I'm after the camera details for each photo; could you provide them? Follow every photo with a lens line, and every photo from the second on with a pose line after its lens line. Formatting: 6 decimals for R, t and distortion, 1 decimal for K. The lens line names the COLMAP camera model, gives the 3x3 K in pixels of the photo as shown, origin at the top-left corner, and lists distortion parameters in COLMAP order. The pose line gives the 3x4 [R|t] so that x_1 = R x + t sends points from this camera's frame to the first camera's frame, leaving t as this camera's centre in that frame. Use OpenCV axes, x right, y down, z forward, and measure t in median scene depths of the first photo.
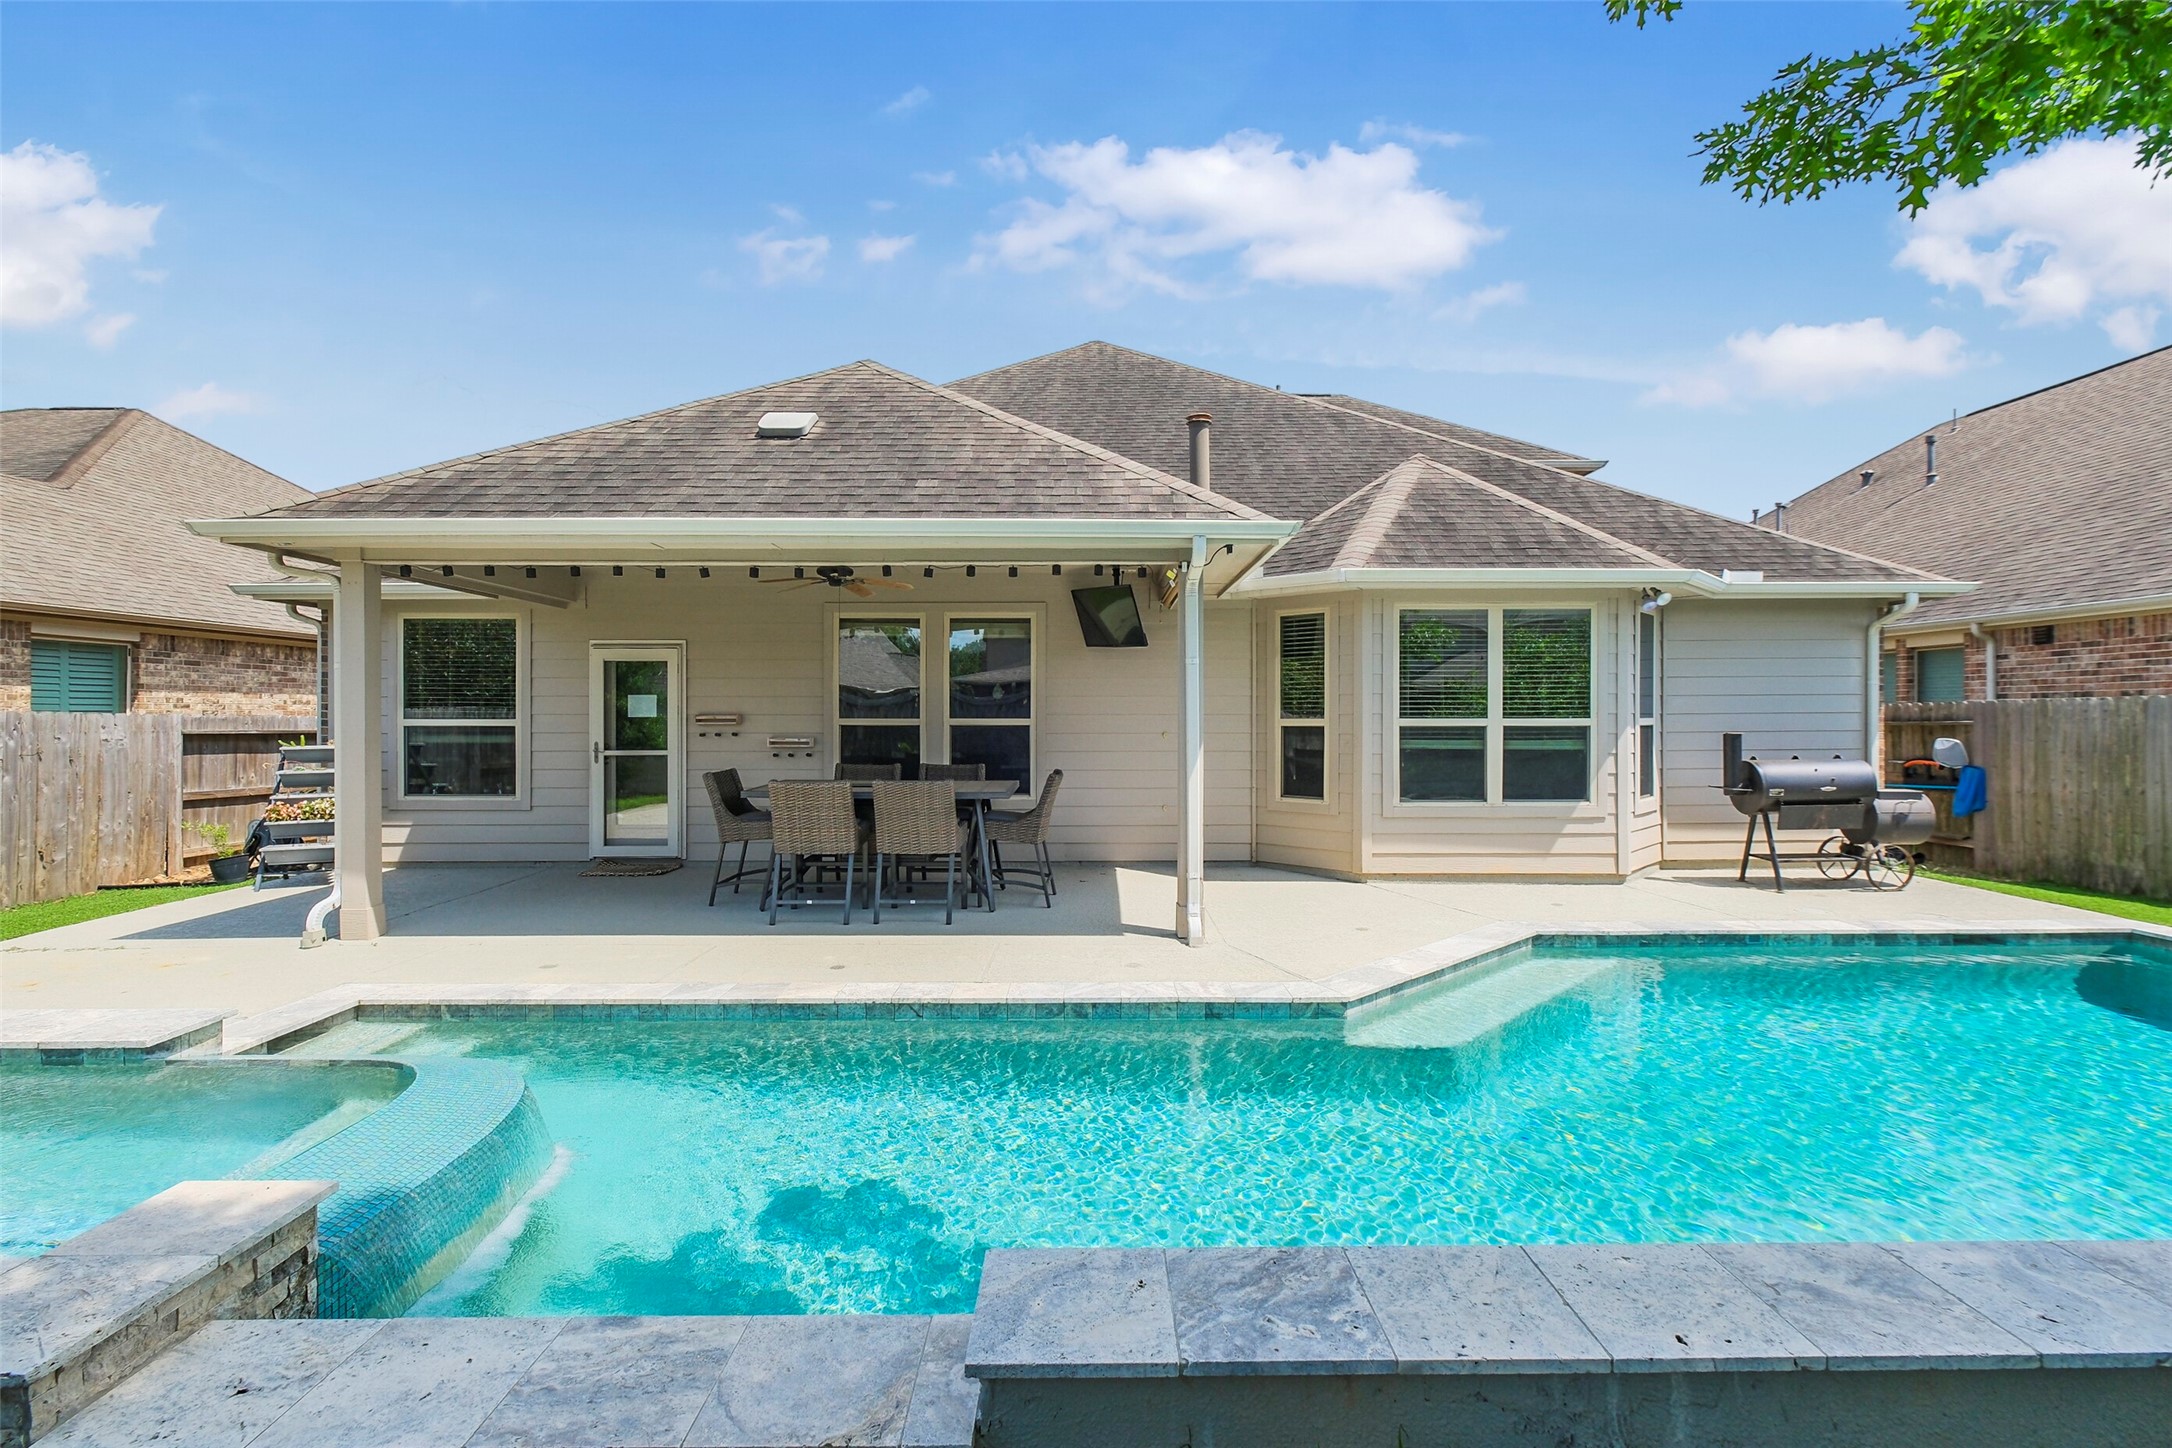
lens RADIAL K [[968.1, 0, 1078.1], [0, 968.1, 723.4], [0, 0, 1]] dist [0.017602, -0.000006]
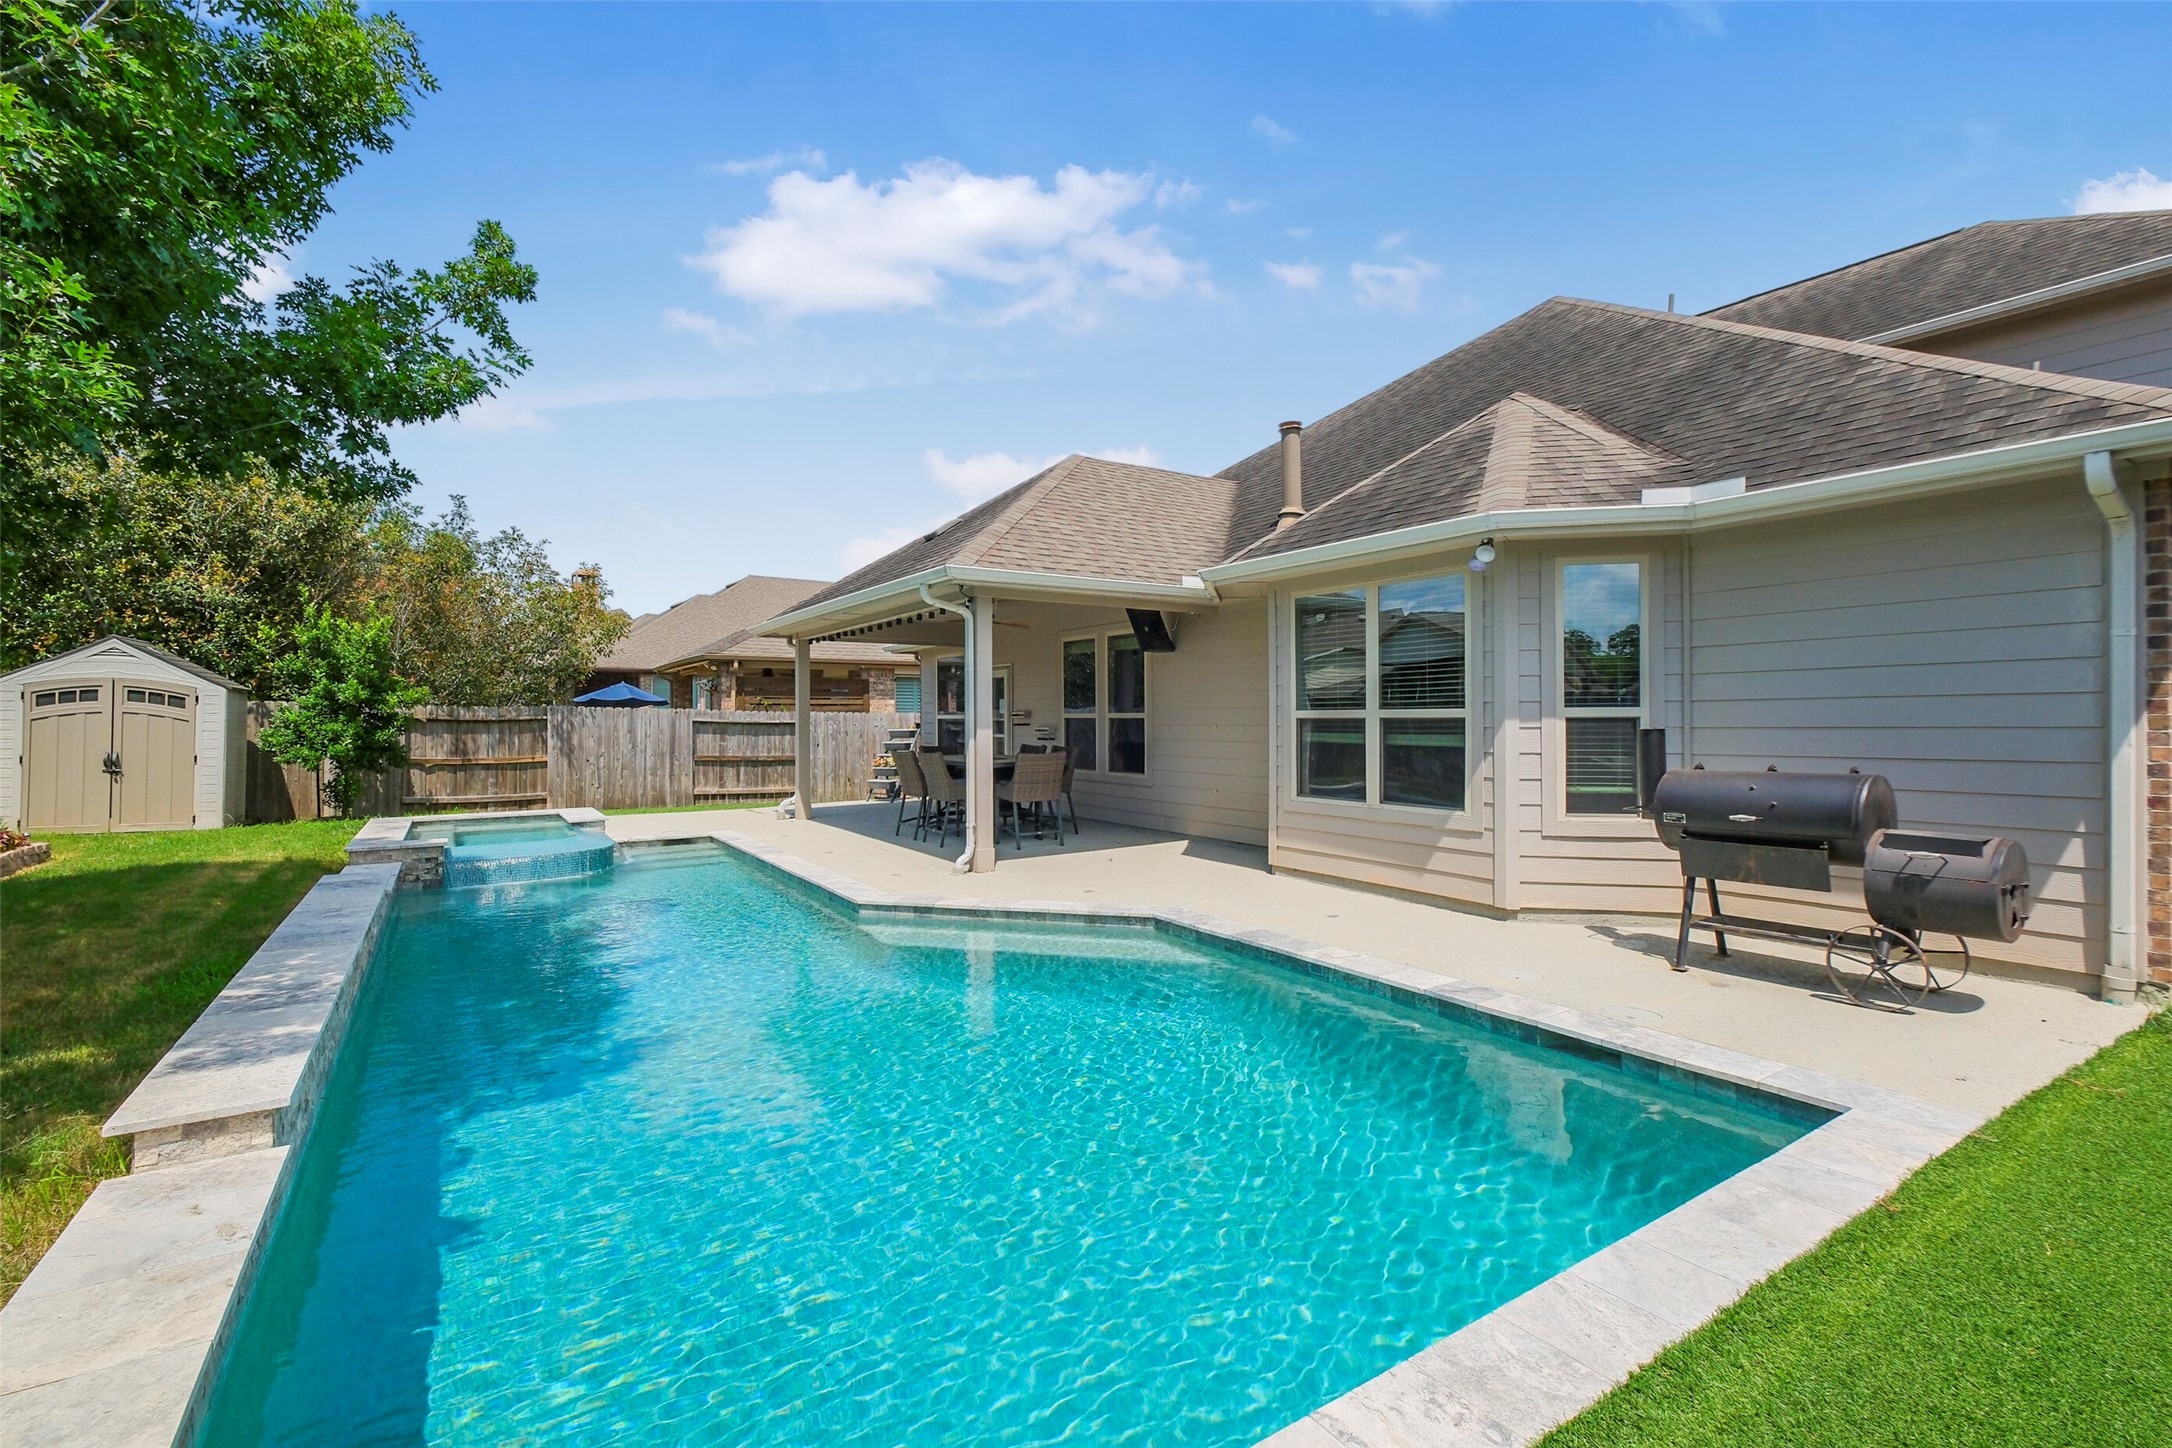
lens RADIAL K [[968.1, 0, 1076.1], [0, 968.1, 718.1], [0, 0, 1]] dist [0.017602, -0.000006]
pose [[0.544364, -0.001321, -0.838848, 1.027228], [0.001672, 0.999998, -0.000490, 0.002880], [0.838848, -0.001136, 0.544365, 0.286338]]
